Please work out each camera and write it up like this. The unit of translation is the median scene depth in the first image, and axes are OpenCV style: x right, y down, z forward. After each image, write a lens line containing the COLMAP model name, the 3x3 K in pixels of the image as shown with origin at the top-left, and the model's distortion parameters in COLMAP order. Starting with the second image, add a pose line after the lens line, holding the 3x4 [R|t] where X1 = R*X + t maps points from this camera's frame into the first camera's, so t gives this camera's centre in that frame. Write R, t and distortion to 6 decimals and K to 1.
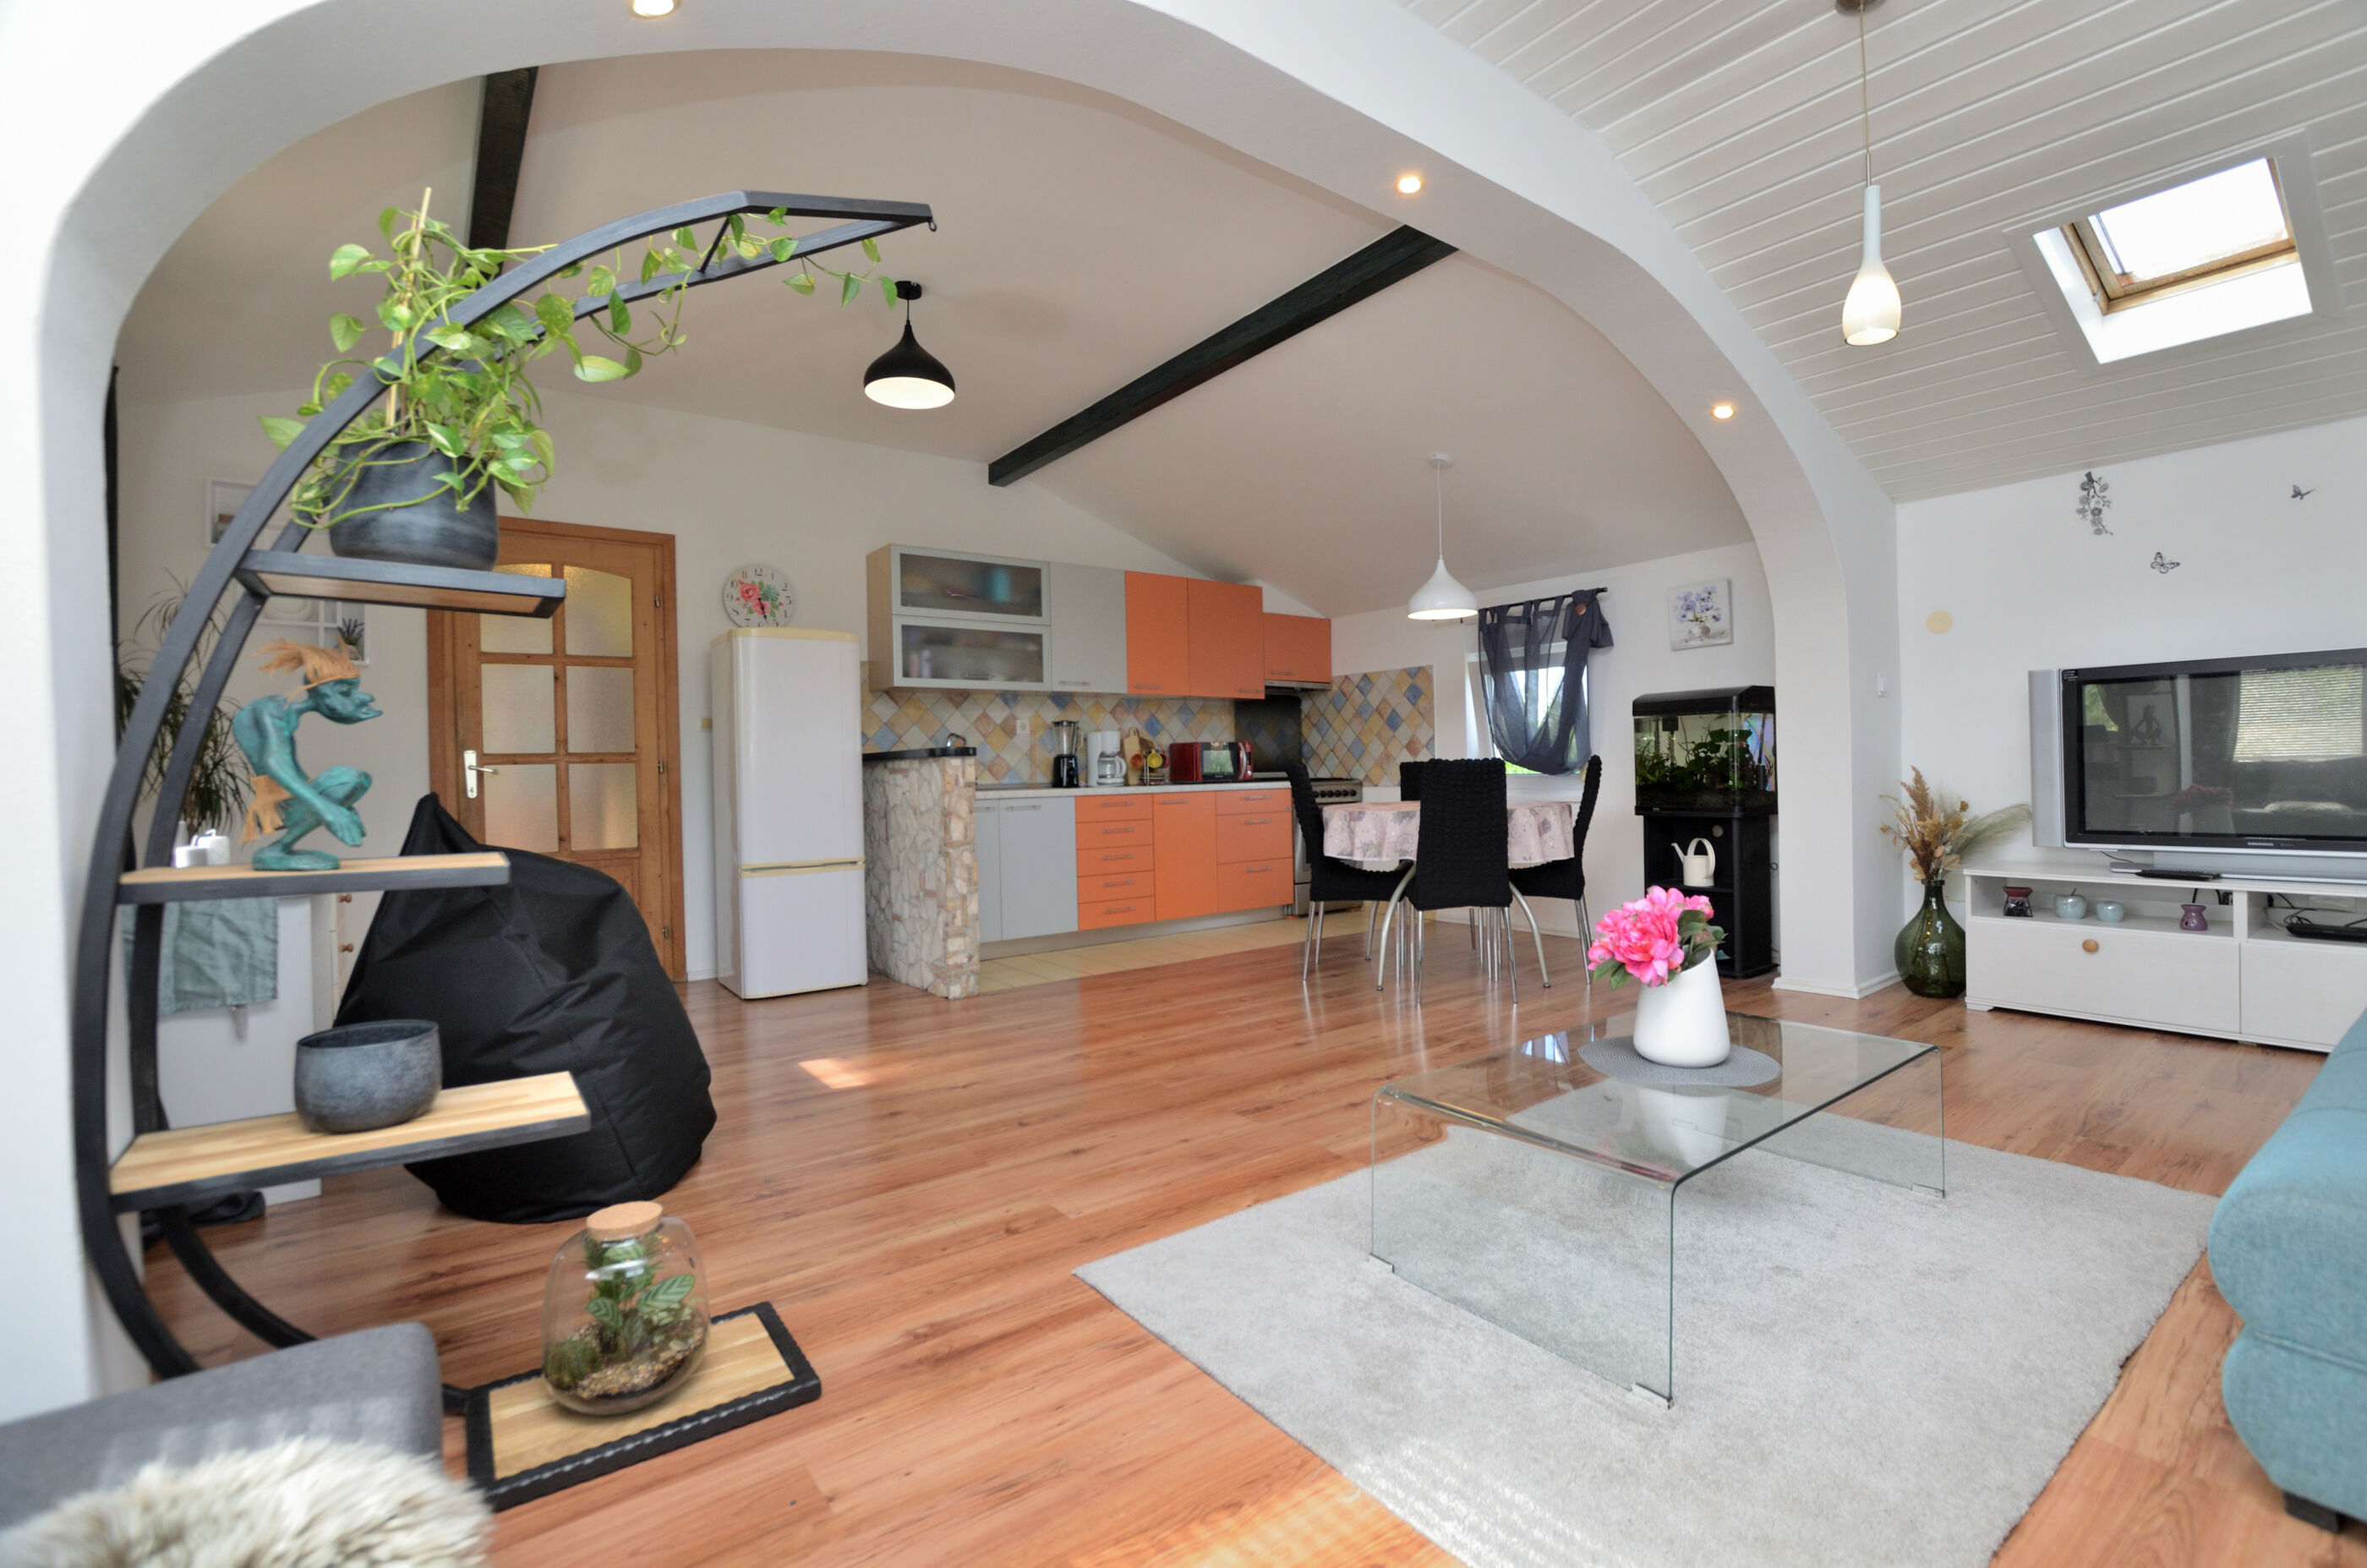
lens RADIAL K [[1040.9, 0, 1208.1], [0, 1040.9, 777.7], [0, 0, 1]] dist [-0.033425, 0.004637]
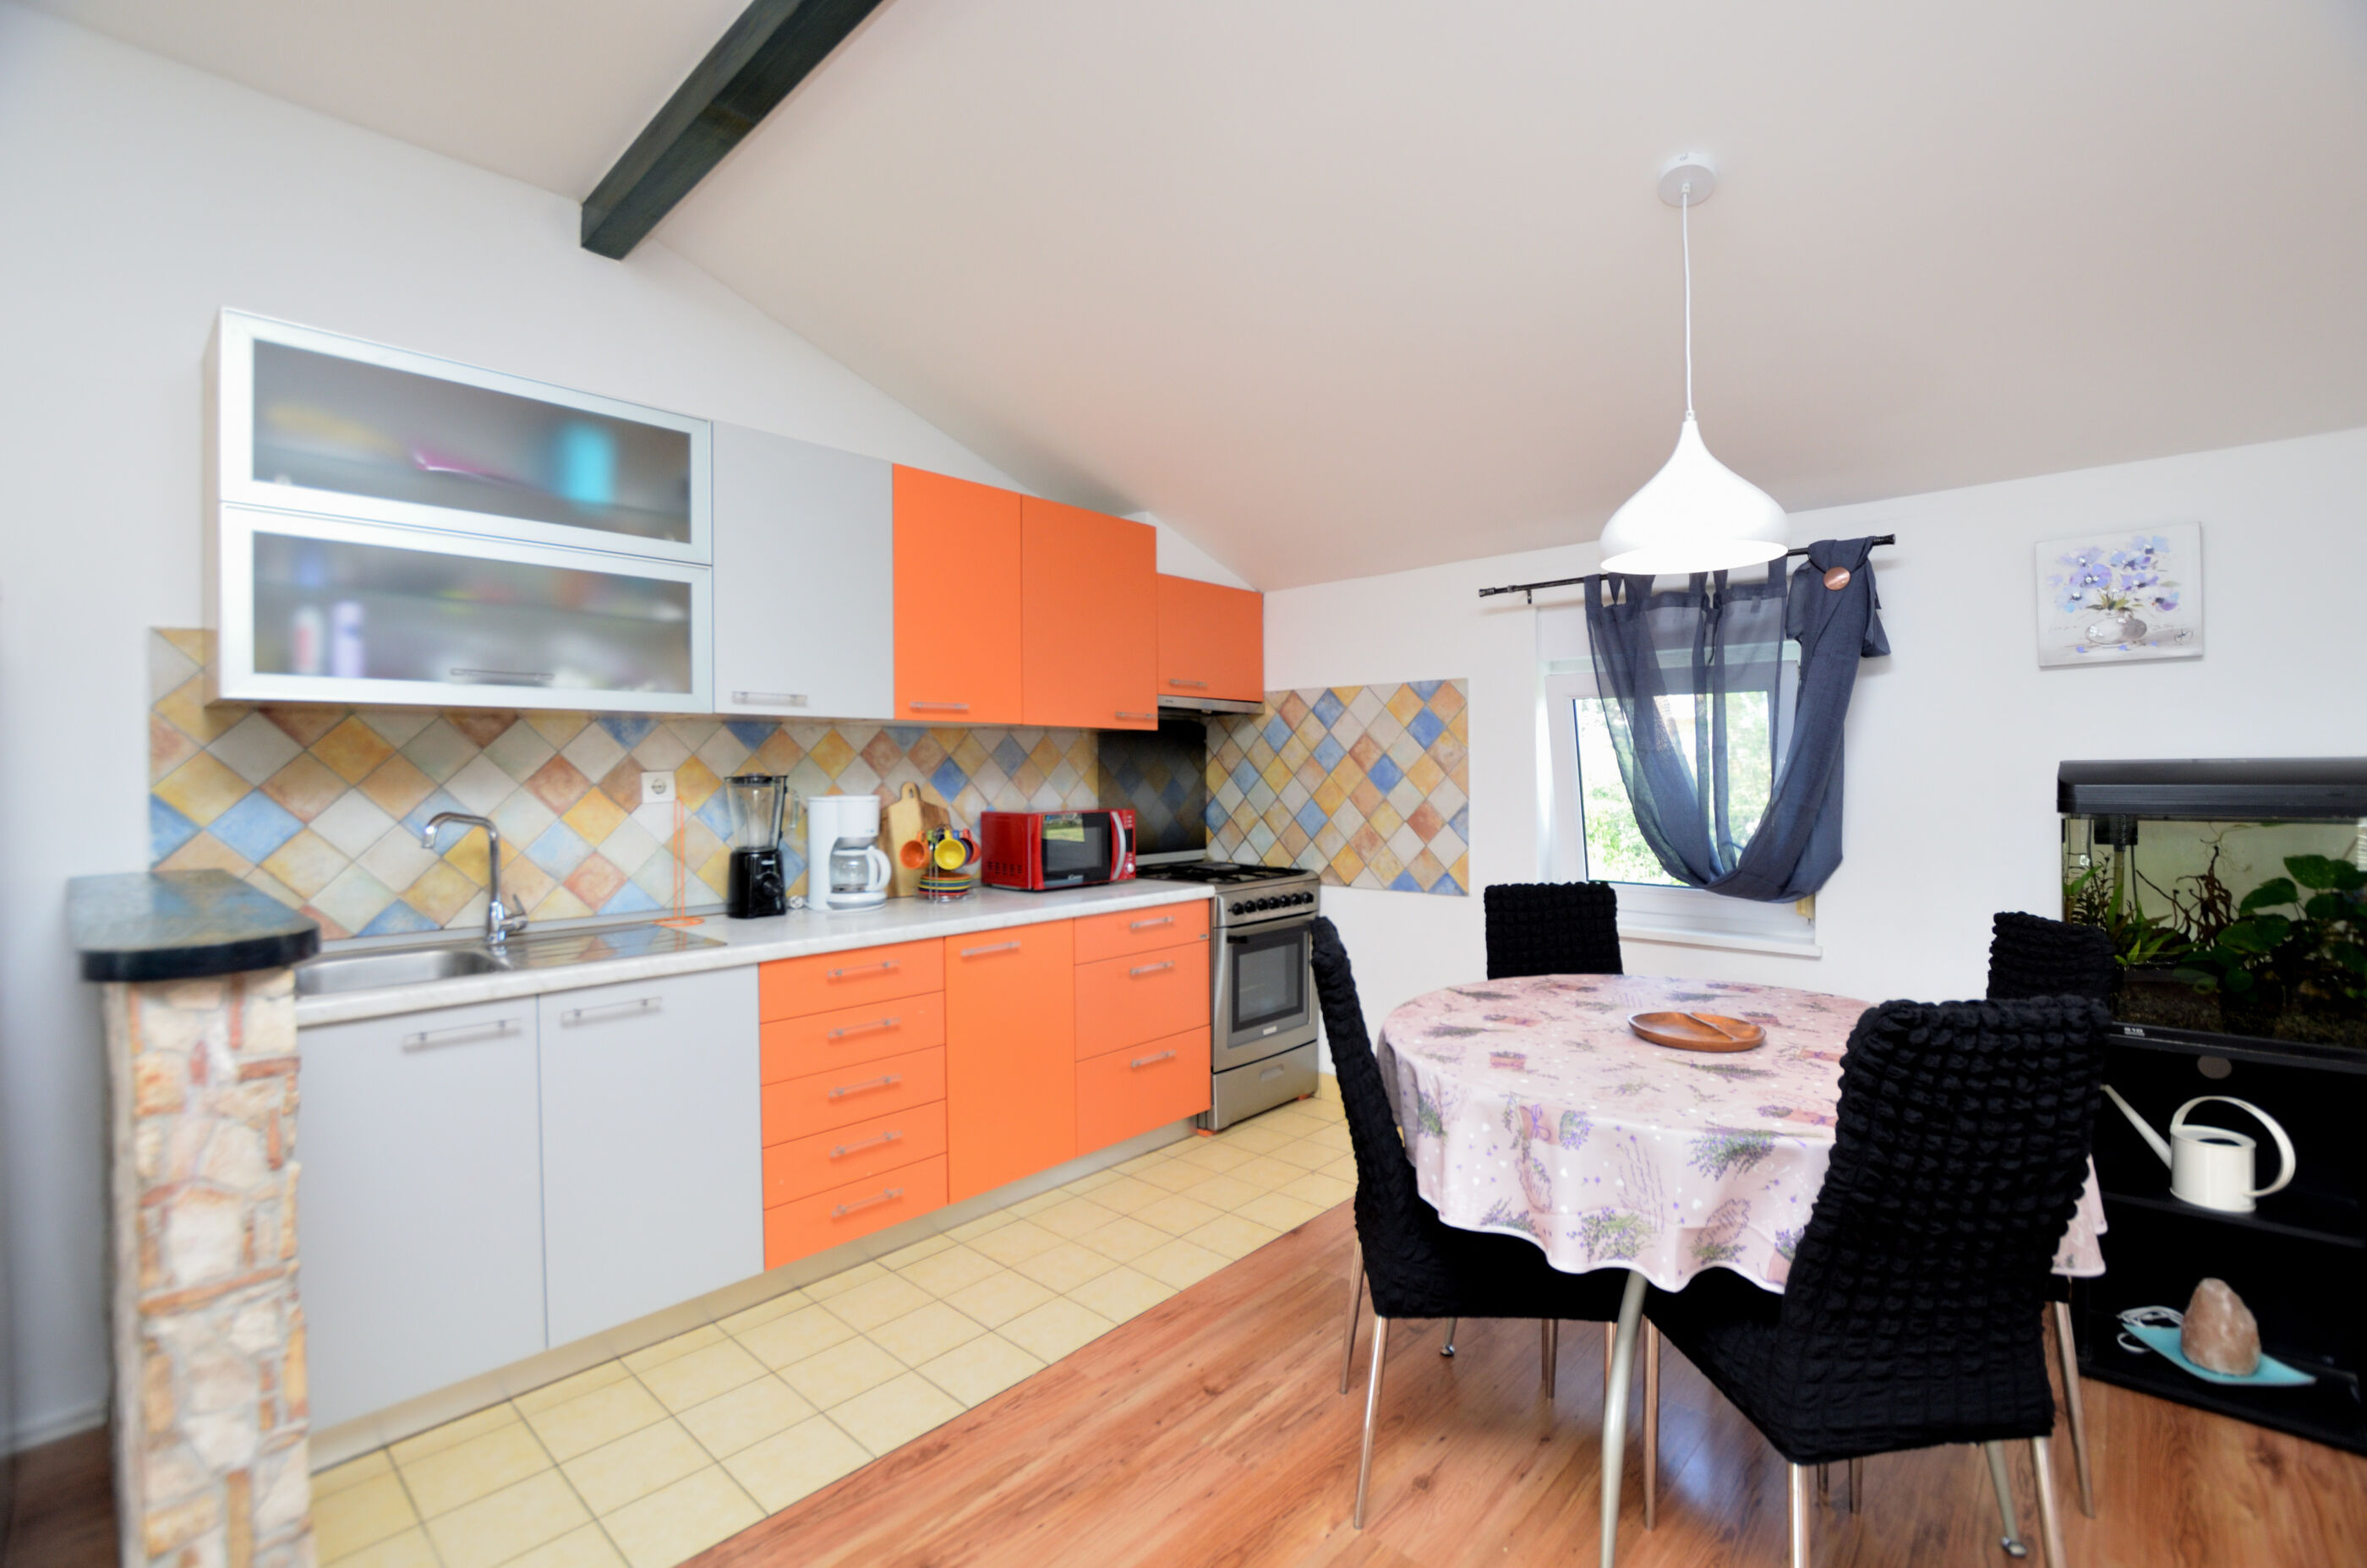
lens RADIAL K [[1040.9, 0, 1208.3], [0, 1040.9, 777.8], [0, 0, 1]] dist [-0.033425, 0.004637]
pose [[0.982370, 0.012708, 0.186515, -0.025900], [-0.012188, 0.999918, -0.003930, -0.058221], [-0.186549, 0.001587, 0.982444, 0.544029]]
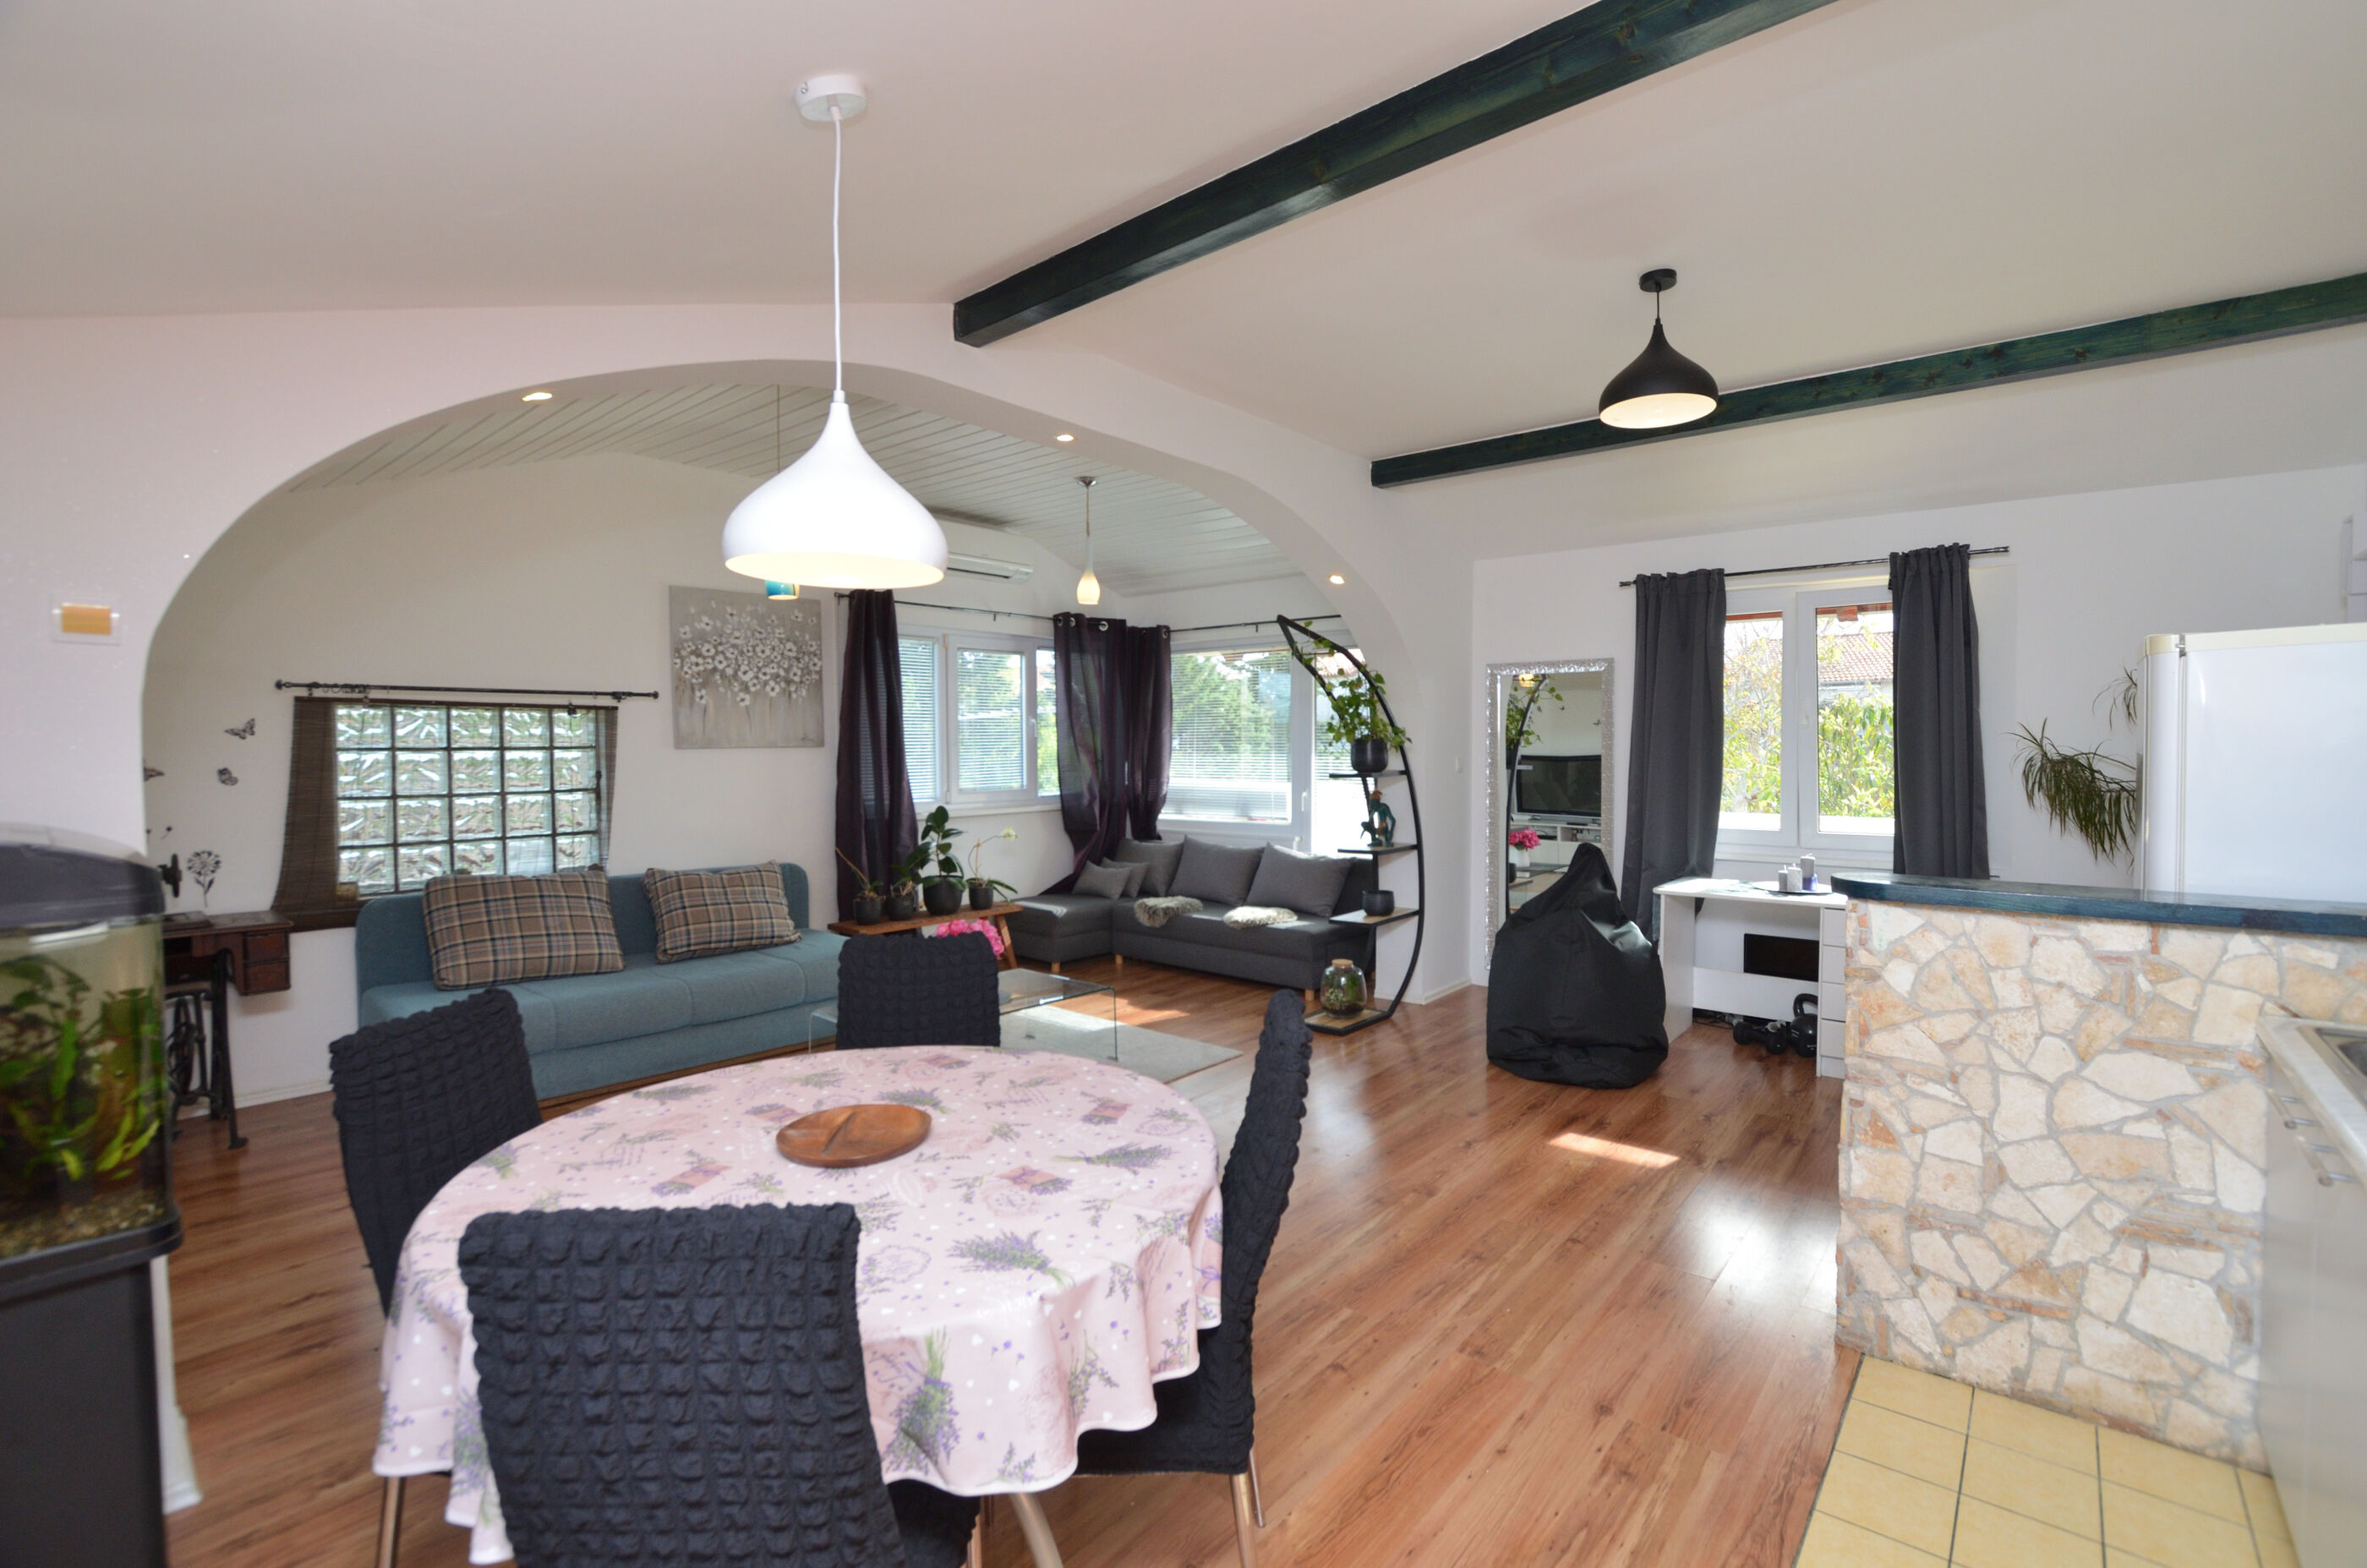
lens RADIAL K [[1040.9, 0, 1205.5], [0, 1040.9, 775.7], [0, 0, 1]] dist [-0.033425, 0.004637]
pose [[-0.975406, 0.032489, -0.218009, 0.156612], [0.023750, 0.998810, 0.042586, -0.088064], [0.219133, 0.036361, -0.975017, 1.135727]]
